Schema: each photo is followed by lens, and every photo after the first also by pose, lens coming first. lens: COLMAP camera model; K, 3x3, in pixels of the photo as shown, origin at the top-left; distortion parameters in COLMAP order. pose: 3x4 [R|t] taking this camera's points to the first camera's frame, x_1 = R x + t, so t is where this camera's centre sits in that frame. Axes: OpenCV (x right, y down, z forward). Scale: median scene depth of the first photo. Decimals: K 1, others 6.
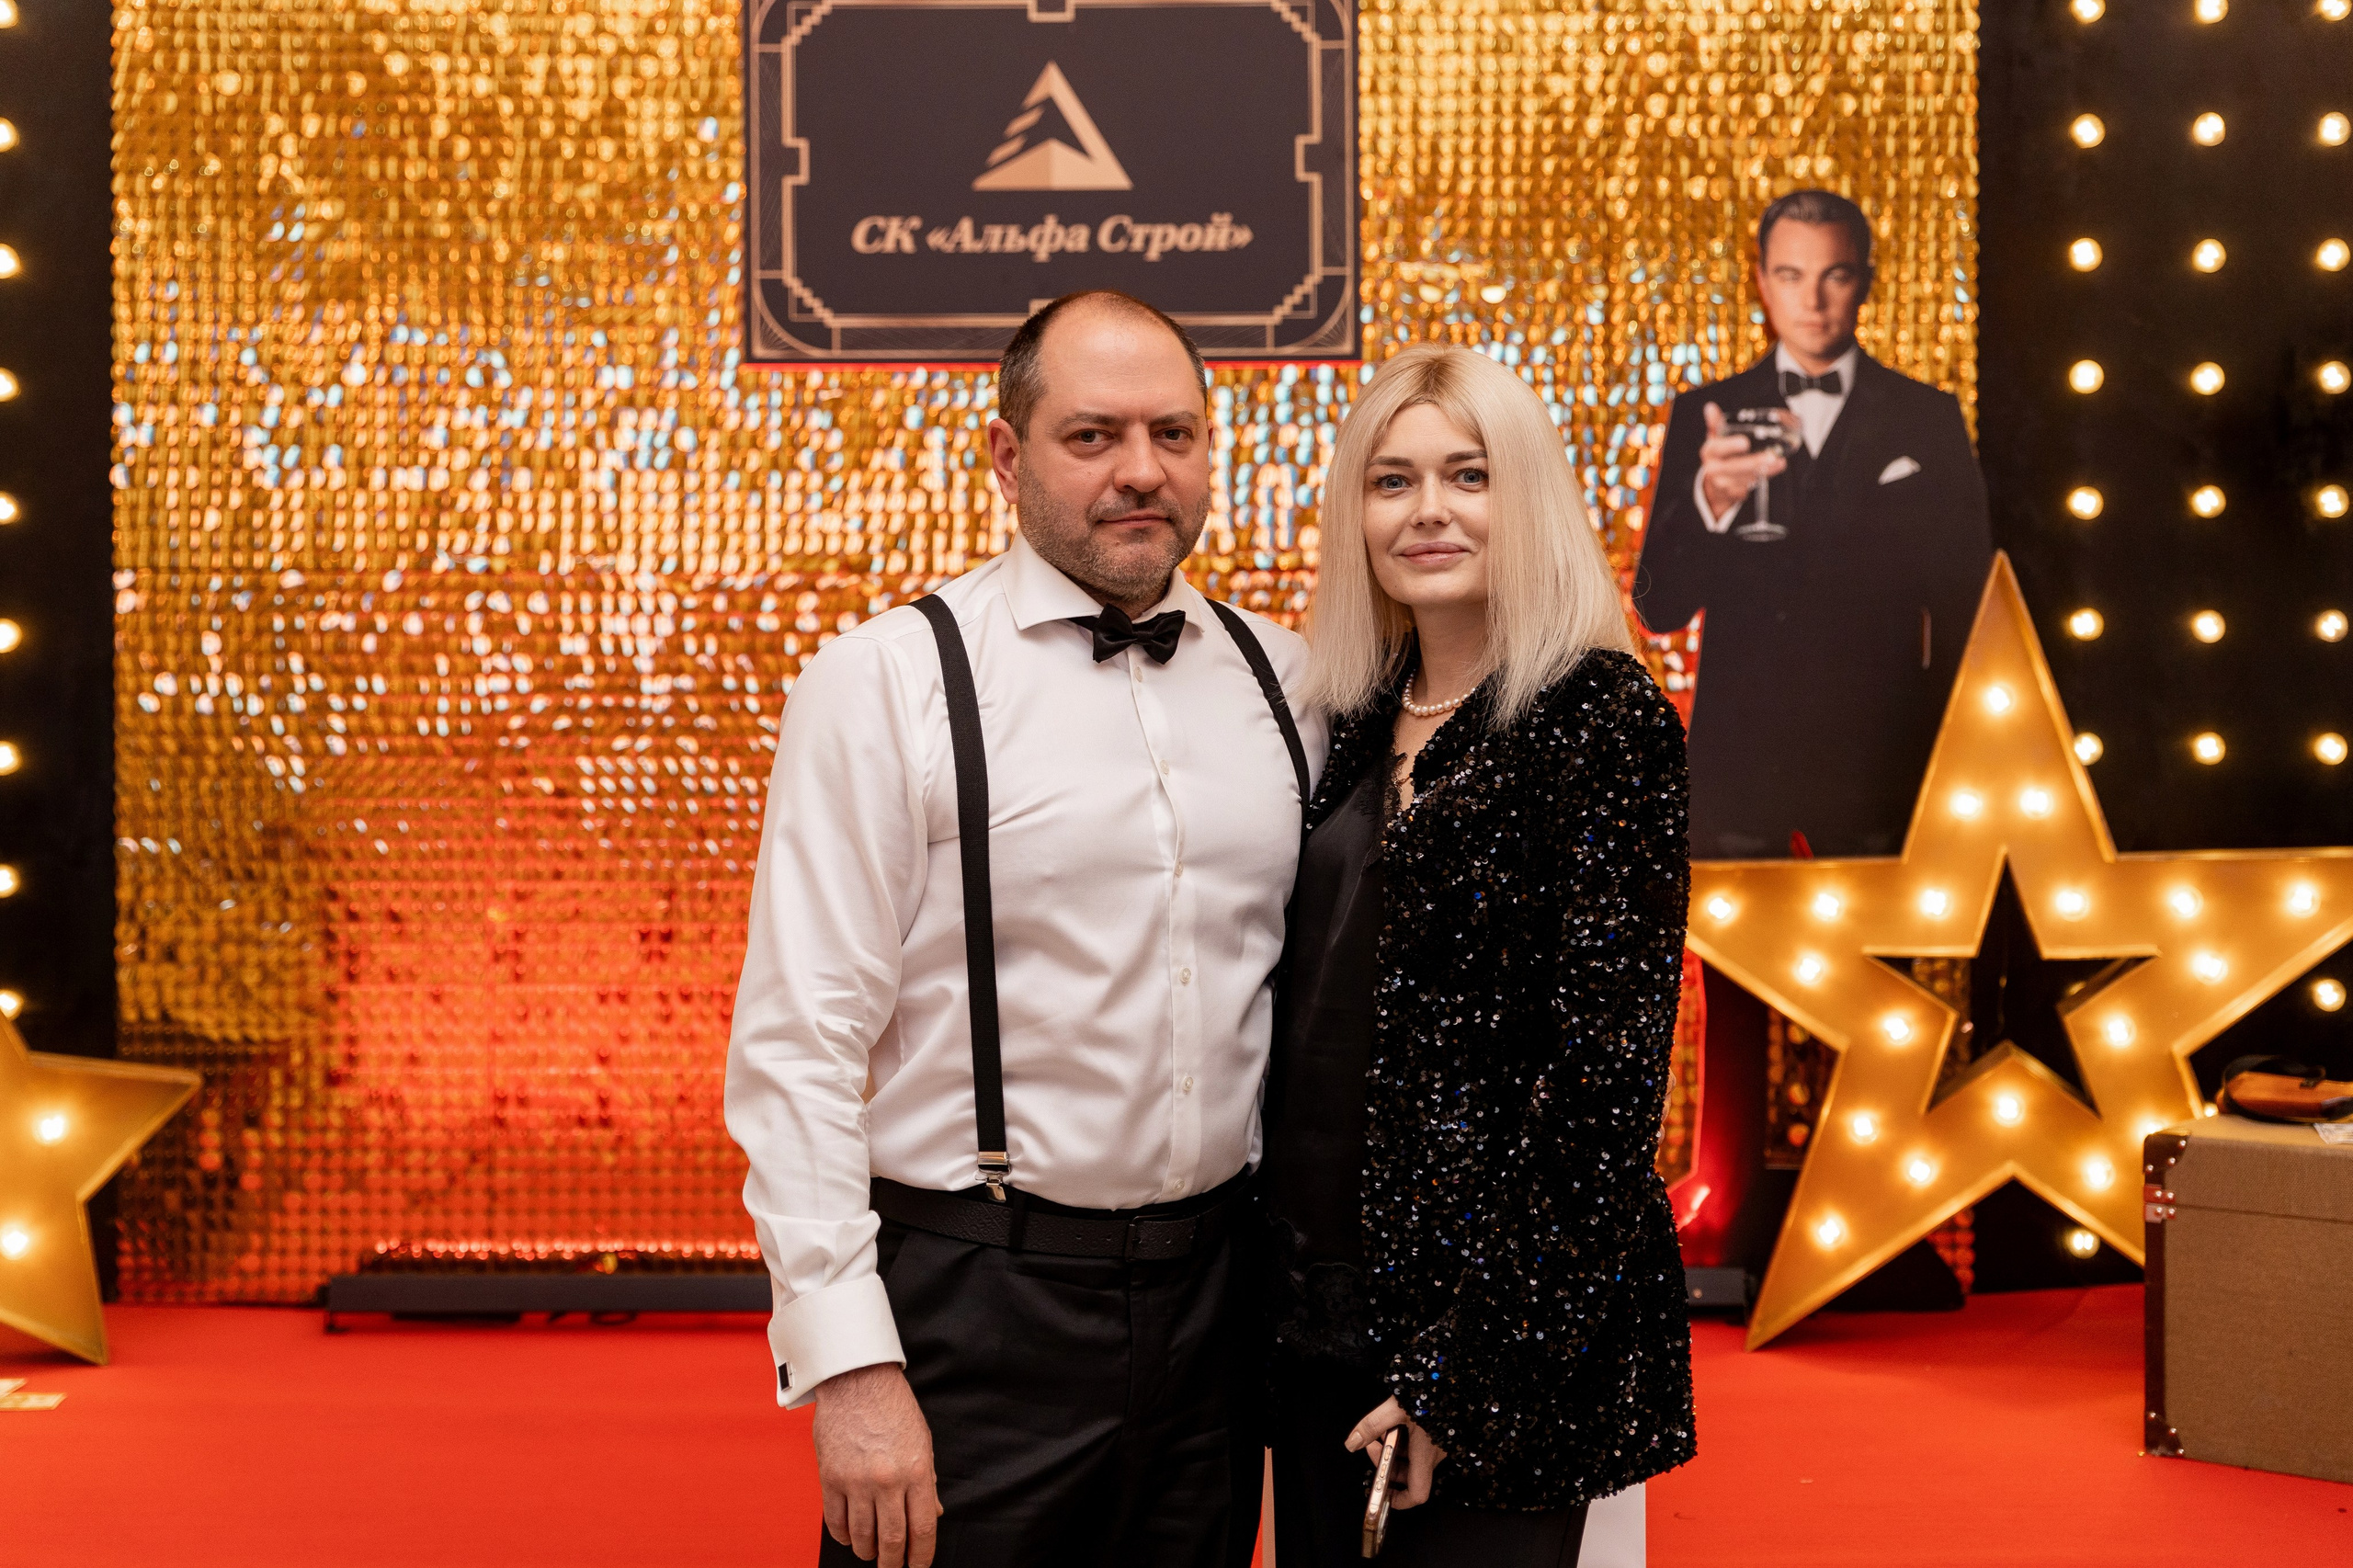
lens RADIAL K [[3225.5, 0, 1185.8], [0, 3225.5, 793.3], [0, 0, 1]] dist [-0.045440, 0.000000]
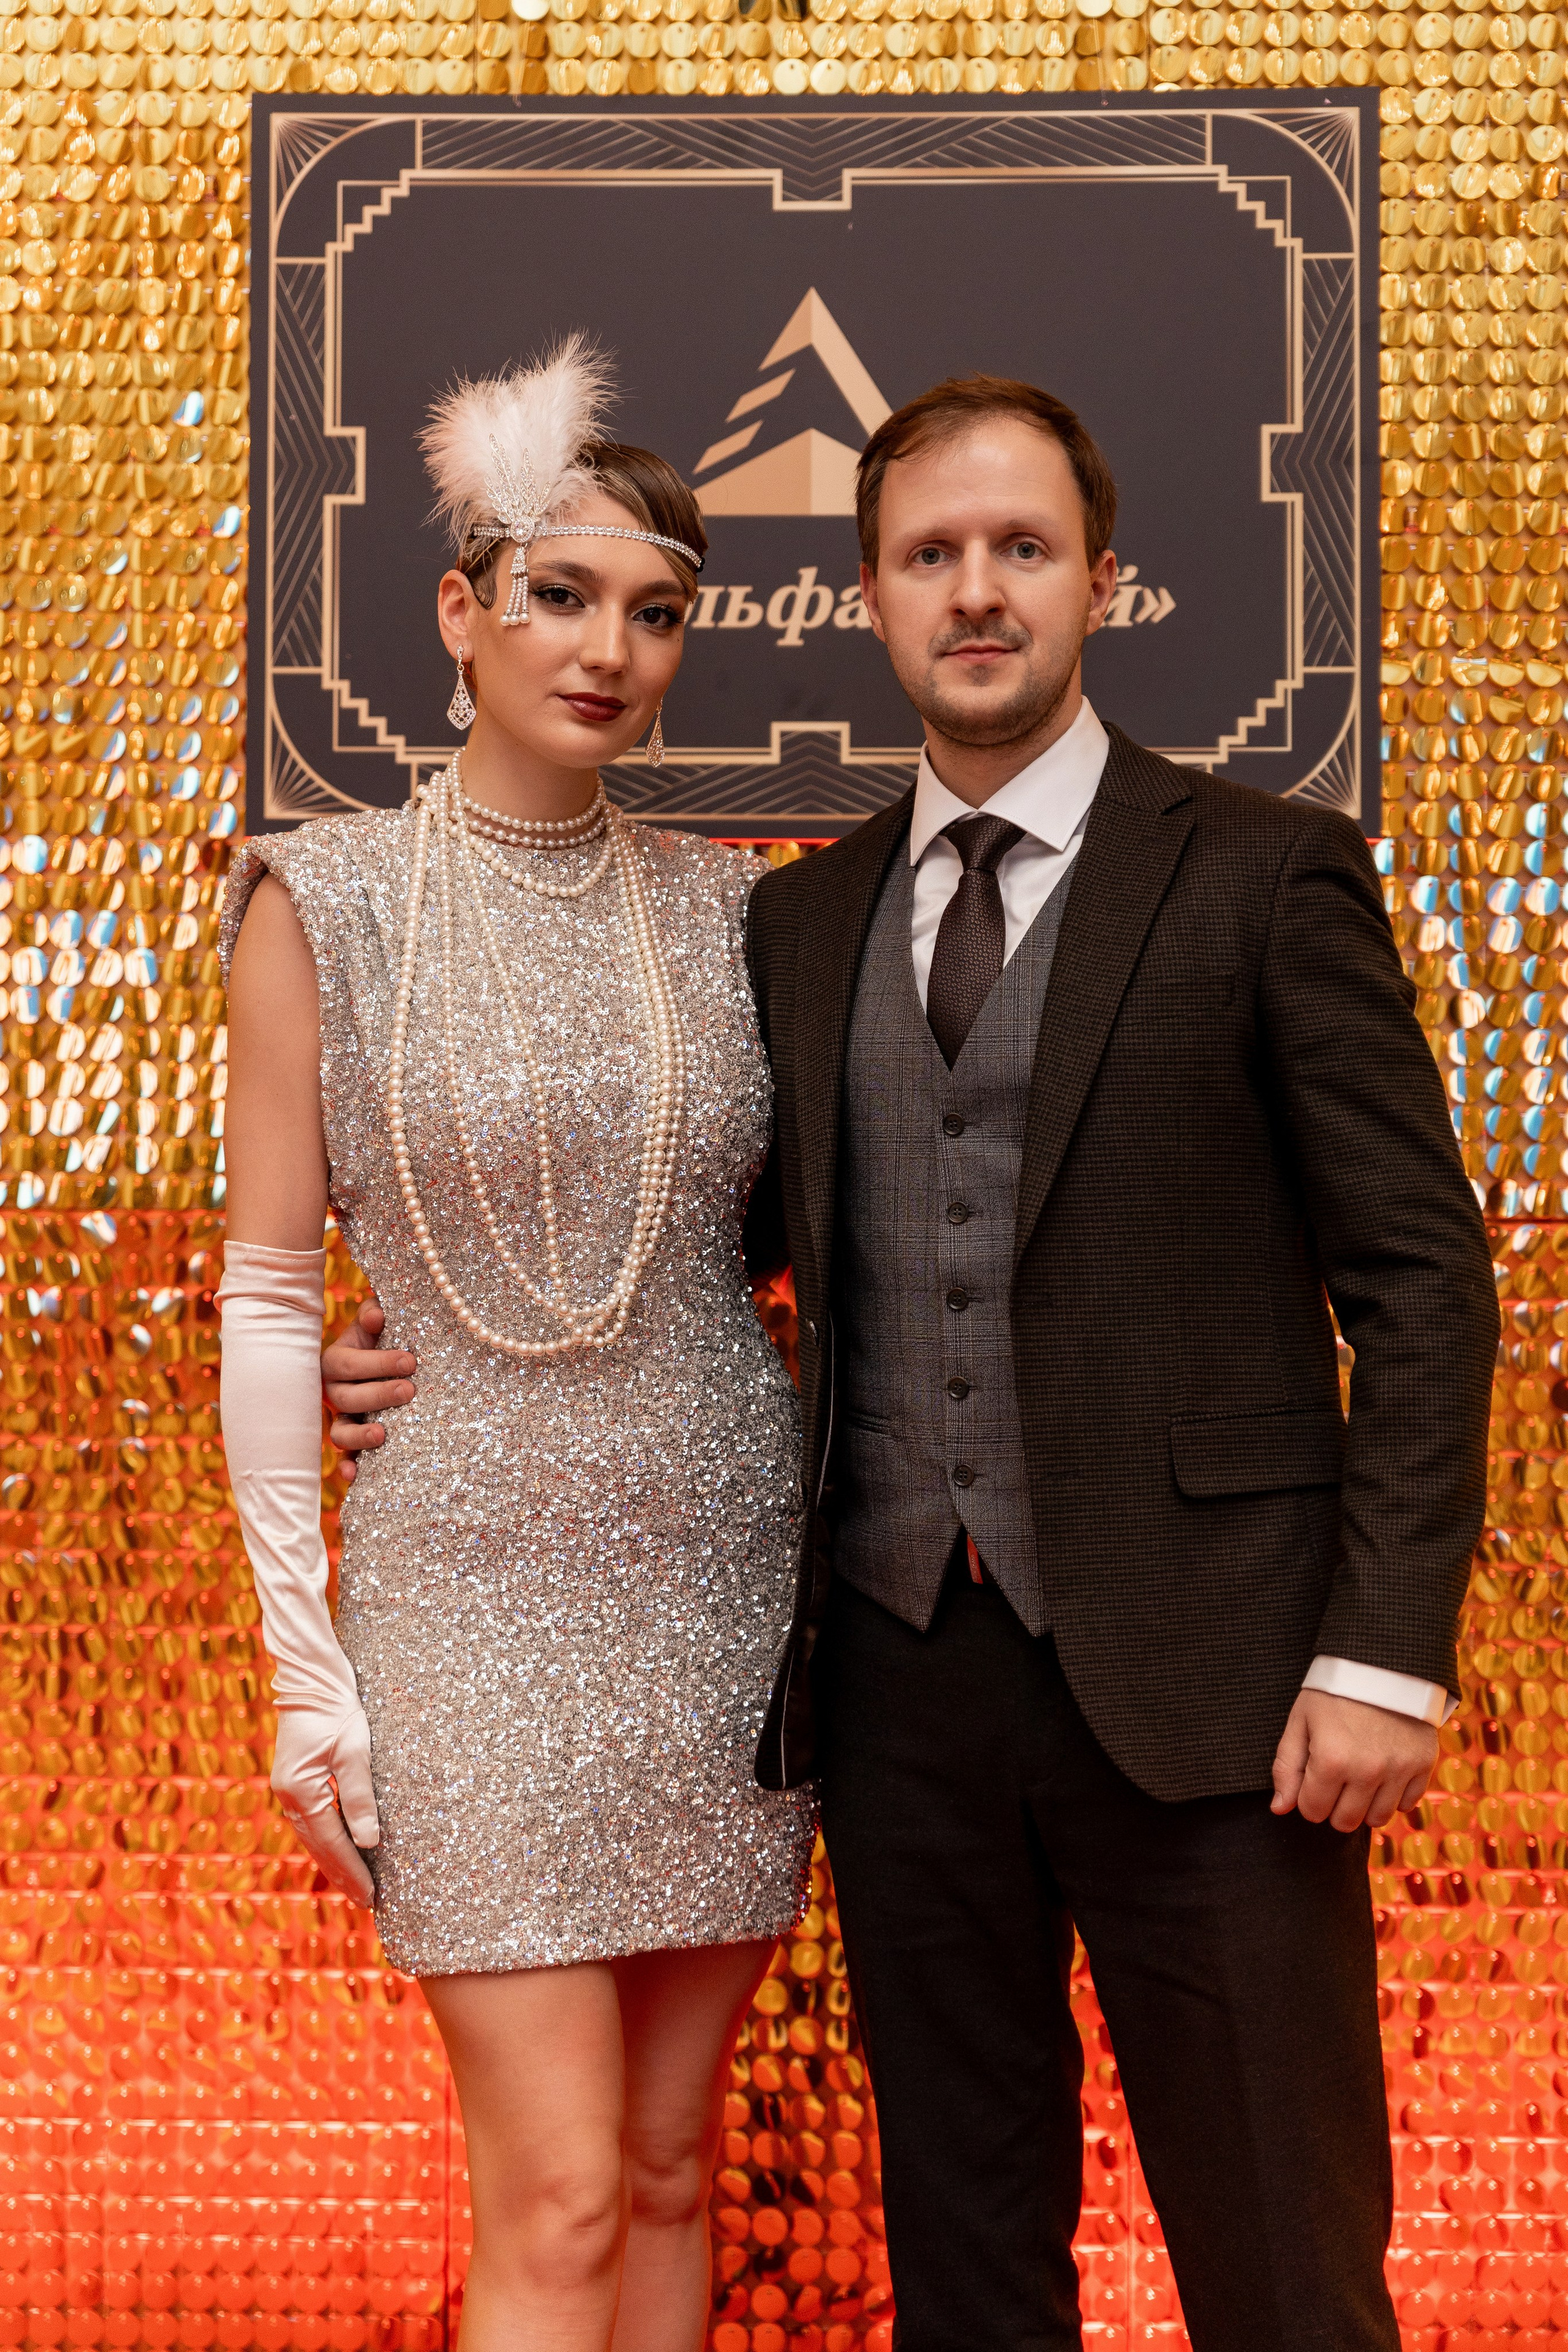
lens RADIAL K [[4136.2, 0, 778.3], [0, 4136.2, 1176.3], [0, 0, 1]] dist [-0.032373, 0.000000]
pose [[0.999495, 0.008593, -0.030604, -0.024682], [-0.009575, 0.999439, -0.032080, -0.053487], [0.030312, 0.032357, 0.999017, 0.303626]]
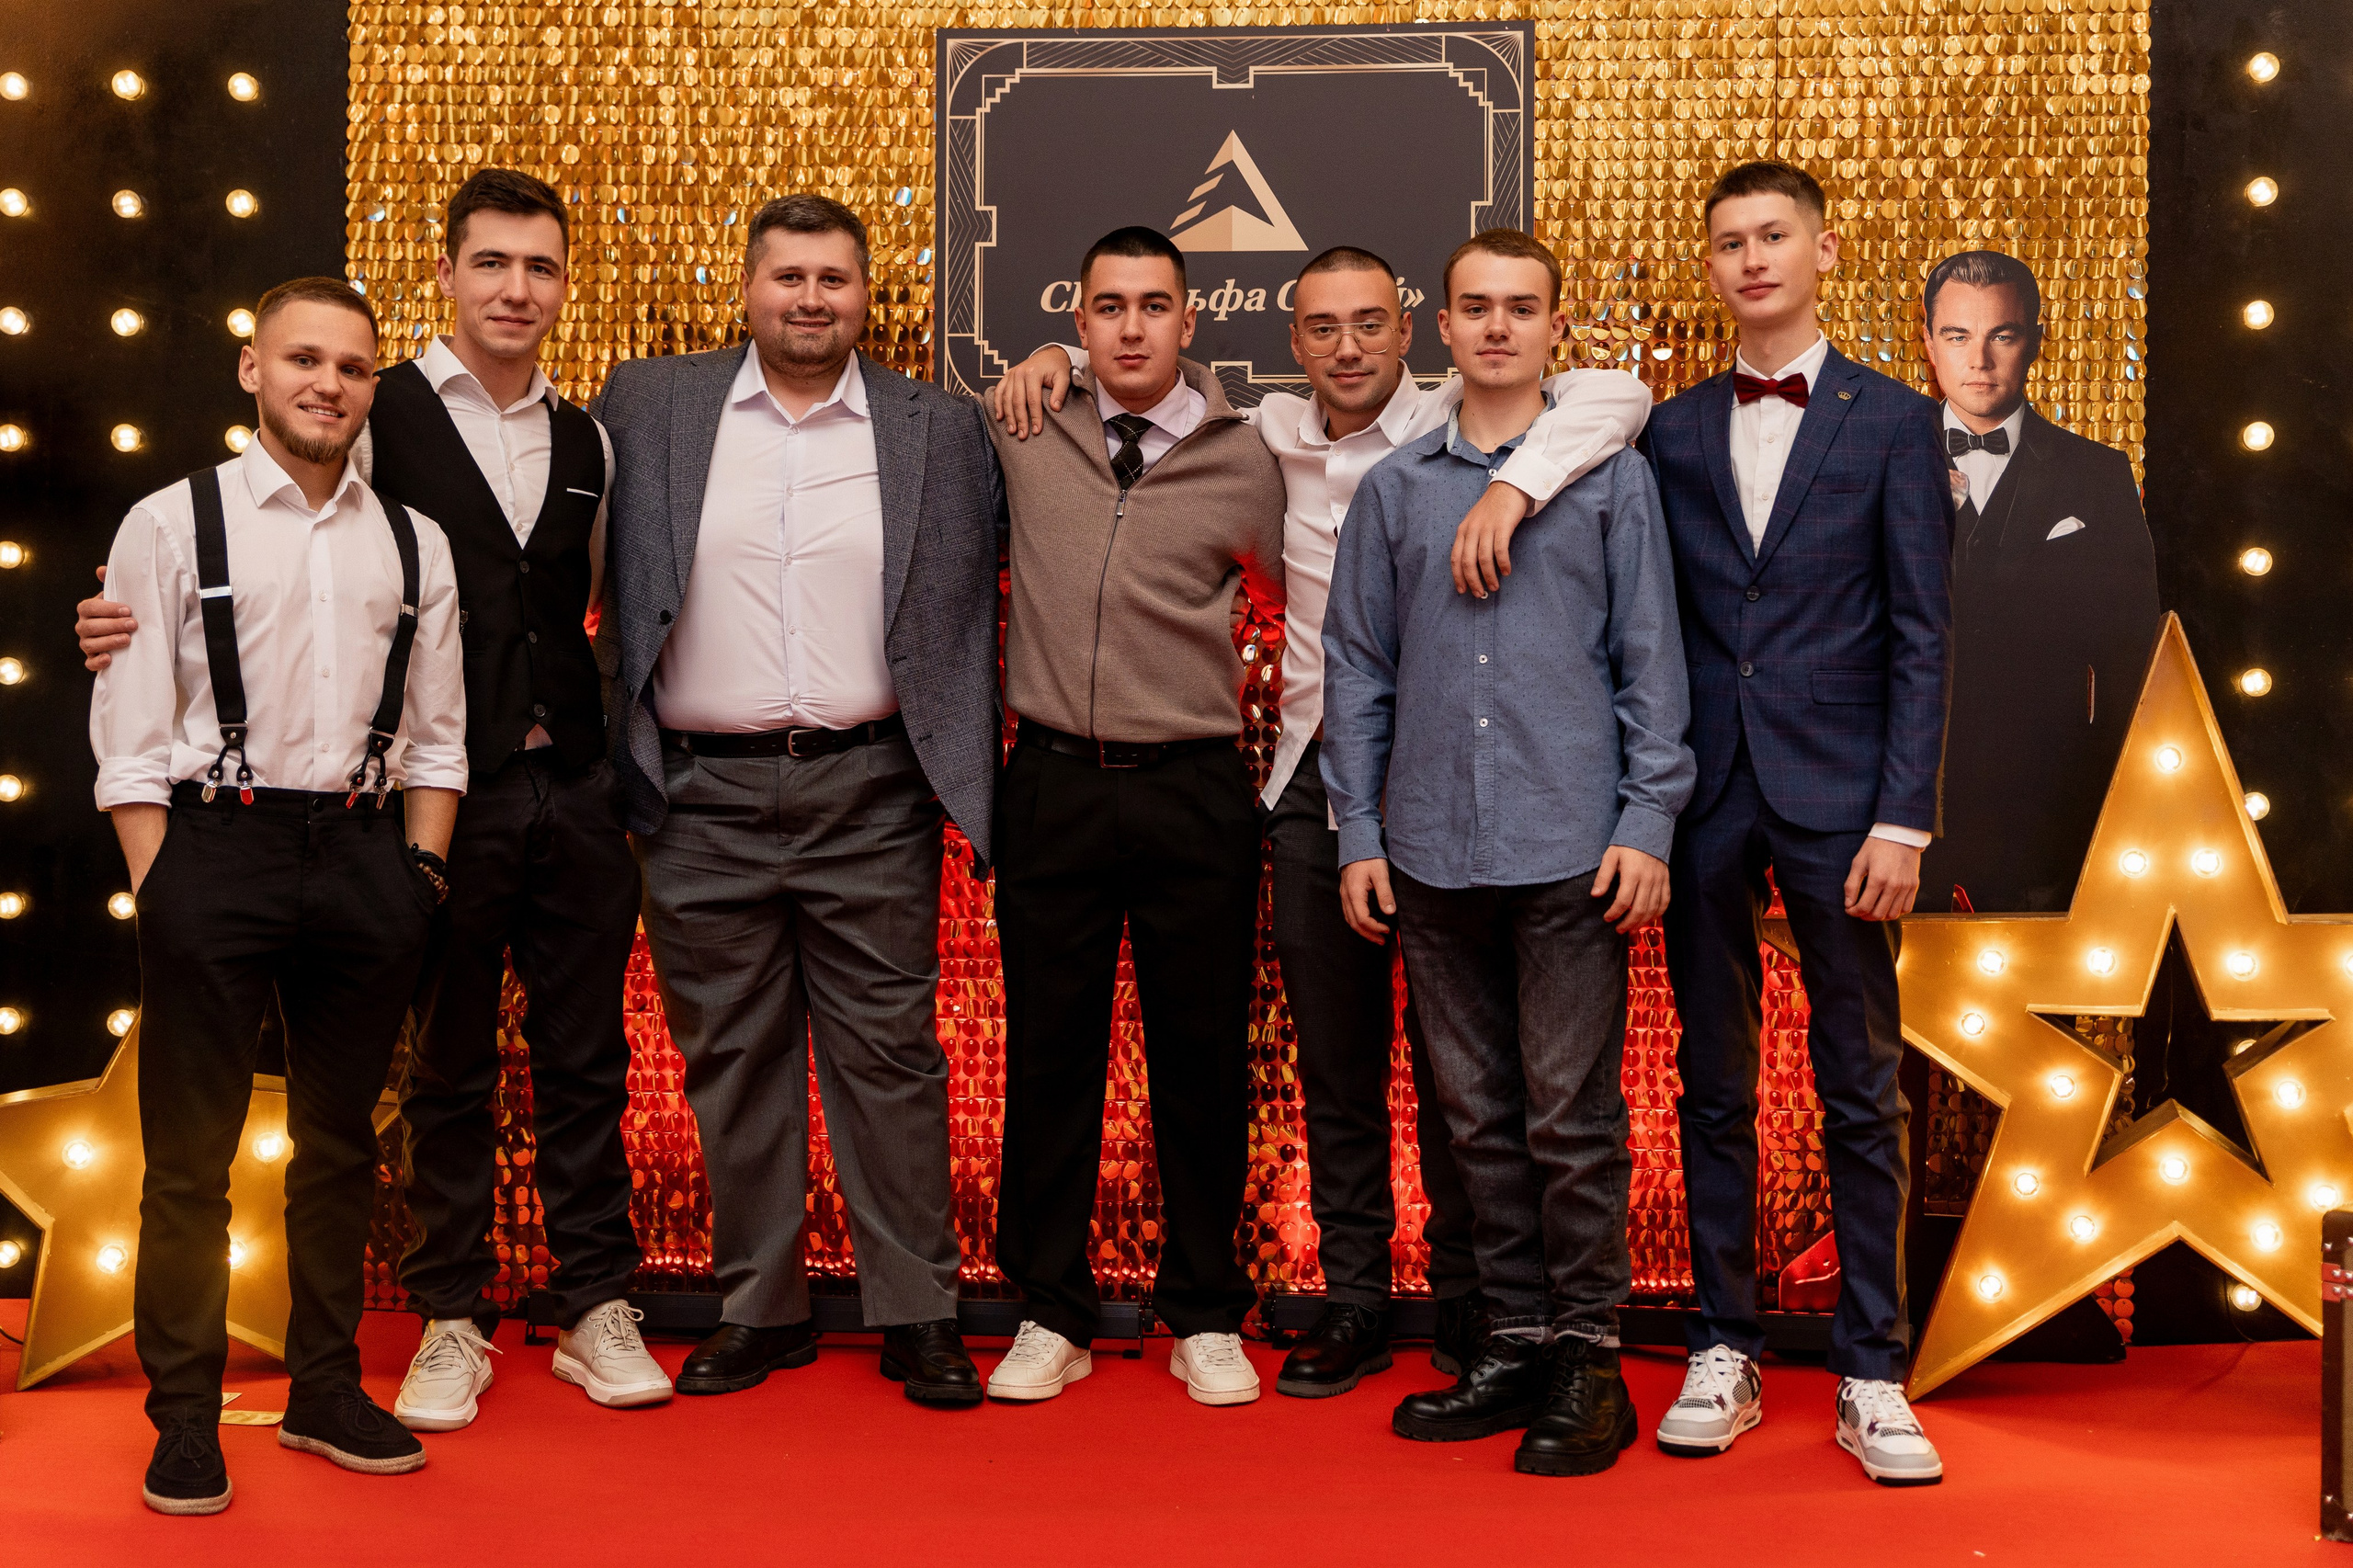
lens RADIAL K [[2831.0, 0, 1171.8], [0, 2831.0, 772.9], [0, 0, 1]] dist [-0.027626, 0.000000]
pose [[0.996884, 0.011065, -0.078098, 0.011899], [-0.011612, 0.999911, -0.006549, -0.014850], [0.078019, 0.007435, 0.996924, 0.097021]]
